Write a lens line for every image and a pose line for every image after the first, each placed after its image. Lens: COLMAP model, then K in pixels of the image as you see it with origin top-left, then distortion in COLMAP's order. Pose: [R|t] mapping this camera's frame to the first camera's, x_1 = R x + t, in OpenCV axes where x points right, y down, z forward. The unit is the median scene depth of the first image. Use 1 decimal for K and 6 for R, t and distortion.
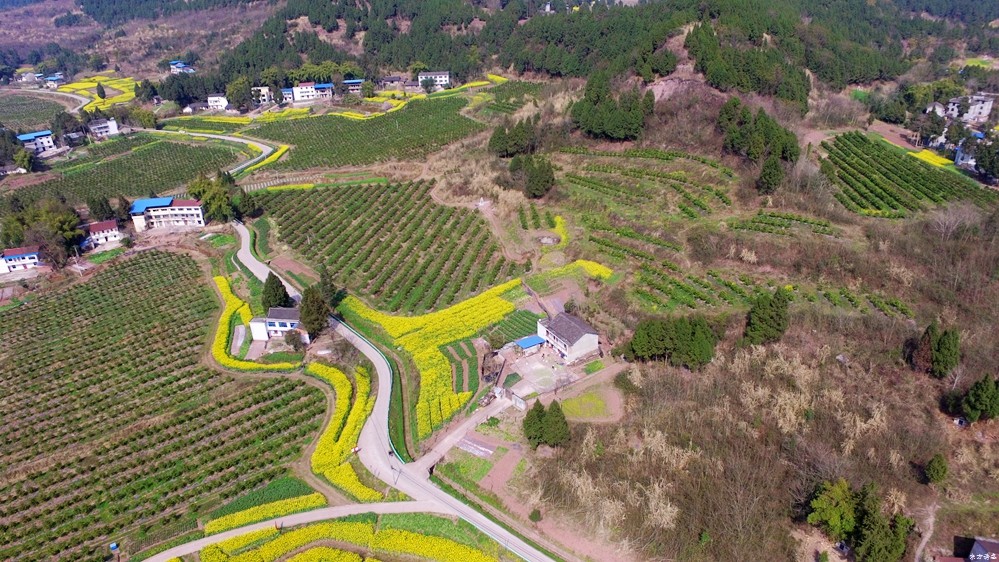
lens RADIAL K [[676.5, 0, 503.9], [0, 676.5, 286.0], [0, 0, 1]] dist [-0.123744, 0.092569]
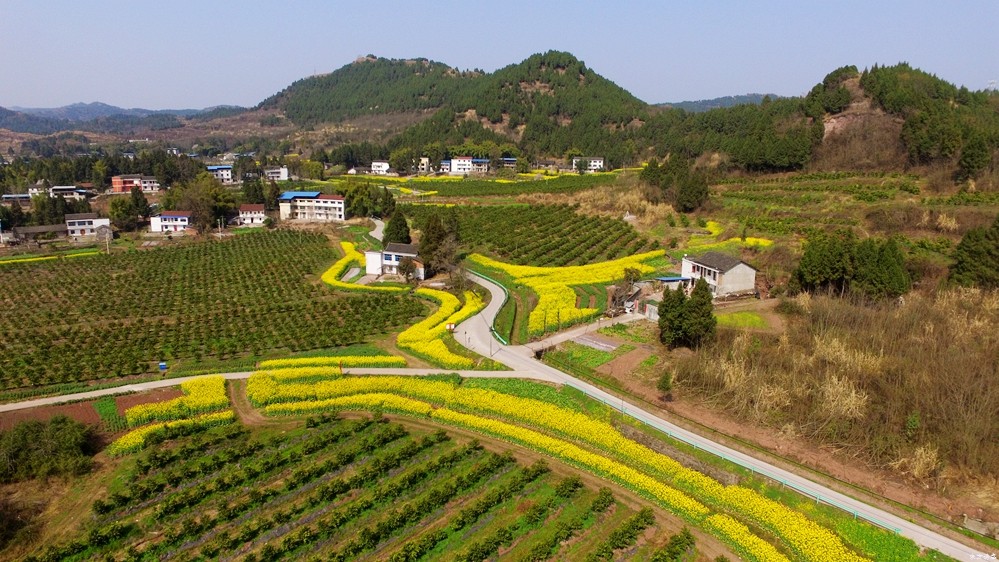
lens RADIAL K [[676.5, 0, 501.9], [0, 676.5, 287.3], [0, 0, 1]] dist [-0.123744, 0.092569]
pose [[0.971634, 0.098983, -0.214776, 0.008586], [-0.146604, 0.964736, -0.218611, 0.196420], [0.185564, 0.243897, 0.951883, 0.101766]]
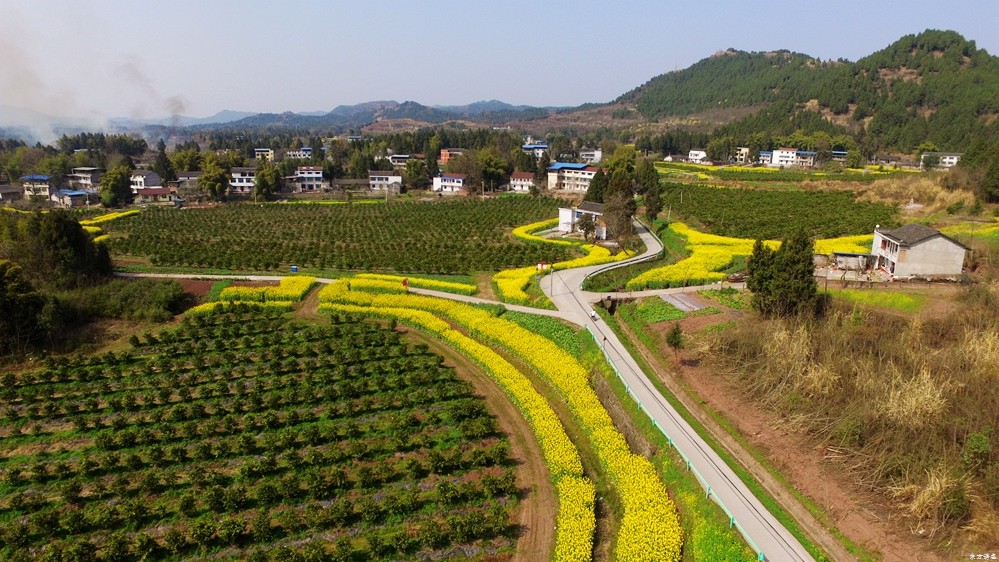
lens RADIAL K [[676.5, 0, 501.5], [0, 676.5, 288.8], [0, 0, 1]] dist [-0.123744, 0.092569]
pose [[0.710675, 0.211239, -0.671059, 0.149244], [-0.356447, 0.930478, -0.084590, 0.186288], [0.606537, 0.299313, 0.736563, 0.204964]]
